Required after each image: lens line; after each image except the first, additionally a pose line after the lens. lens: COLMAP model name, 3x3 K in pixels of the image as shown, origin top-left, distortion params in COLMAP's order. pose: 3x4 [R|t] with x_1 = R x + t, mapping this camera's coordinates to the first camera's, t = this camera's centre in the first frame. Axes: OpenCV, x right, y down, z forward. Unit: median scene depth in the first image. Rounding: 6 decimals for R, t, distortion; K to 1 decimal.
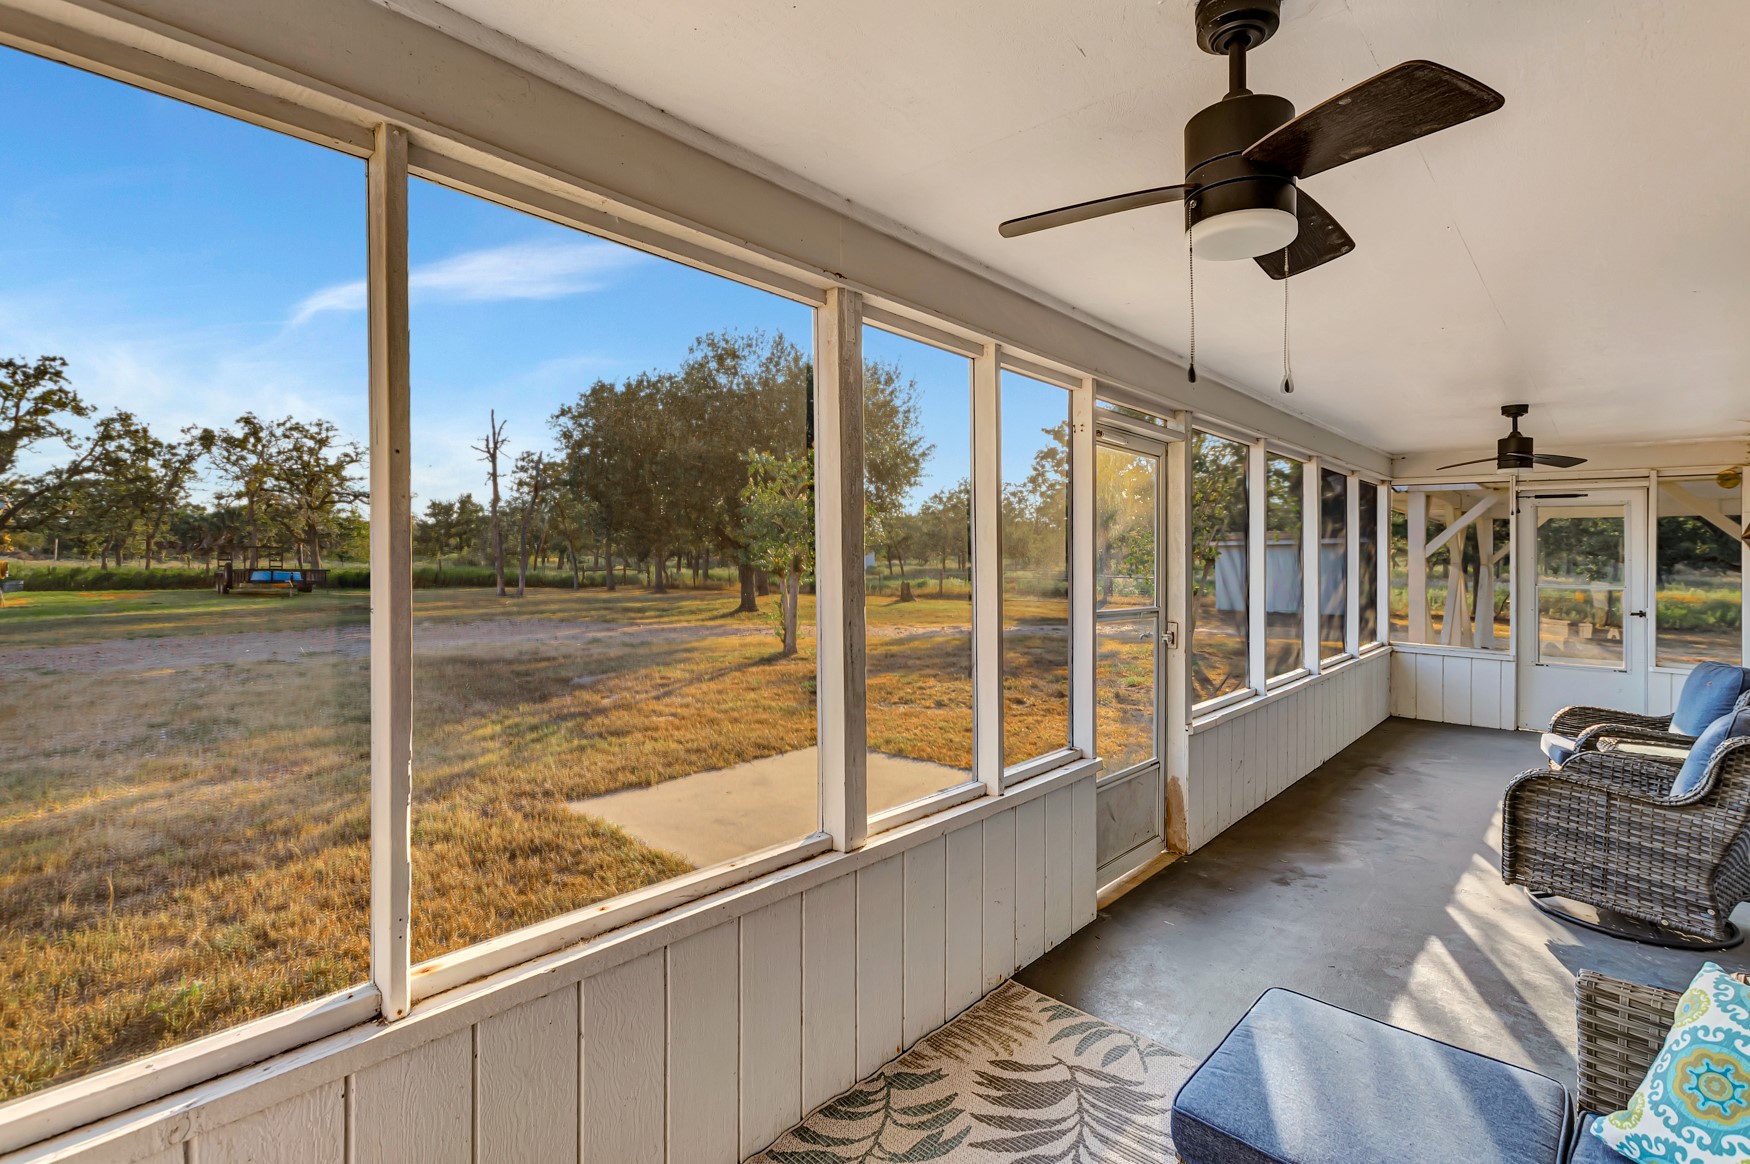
lens RADIAL K [[802.4, 0, 872.4], [0, 802.4, 569.3], [0, 0, 1]] dist [-0.005535, -0.000934]
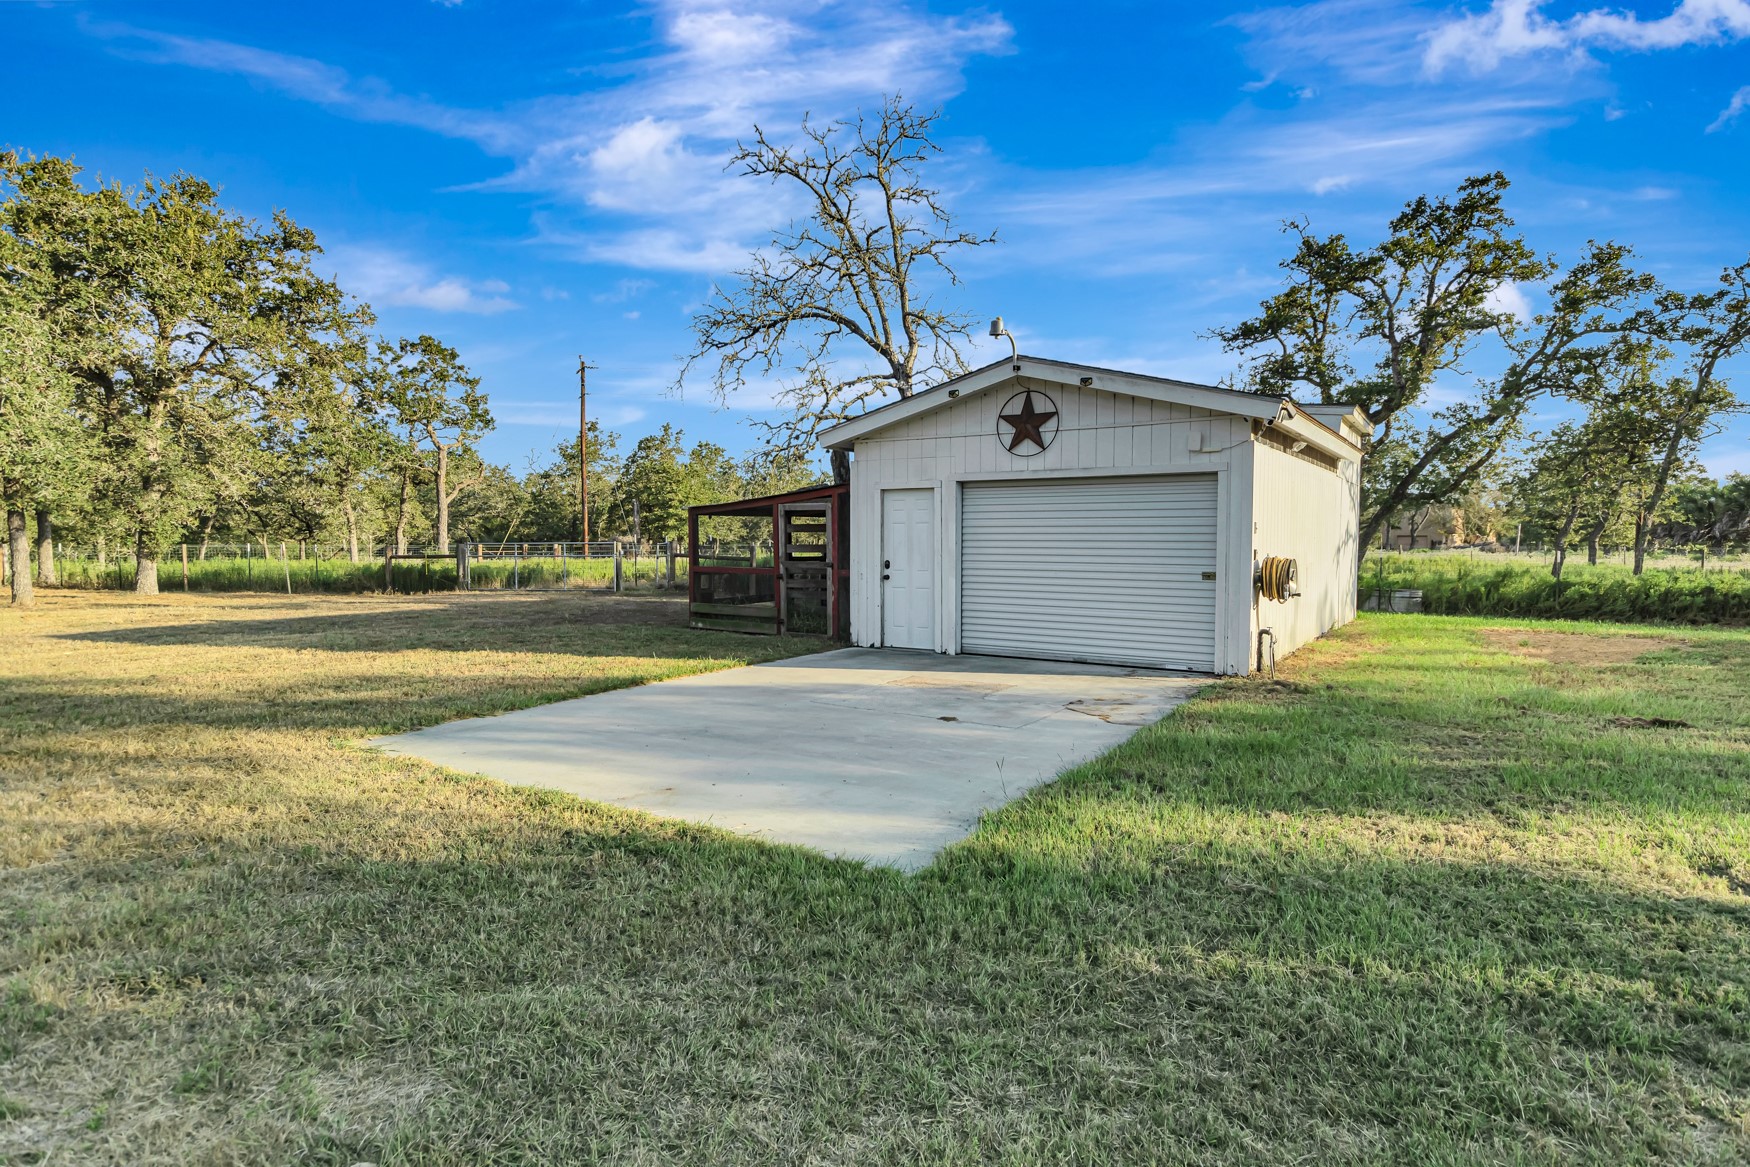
lens RADIAL K [[931.5, 0, 872.6], [0, 931.5, 583.2], [0, 0, 1]] dist [-0.003049, -0.000019]
pose [[0.144897, 0.037625, -0.988731, -0.436615], [-0.016075, 0.999234, 0.035669, -0.007278], [0.989316, 0.010726, 0.145391, 0.479554]]
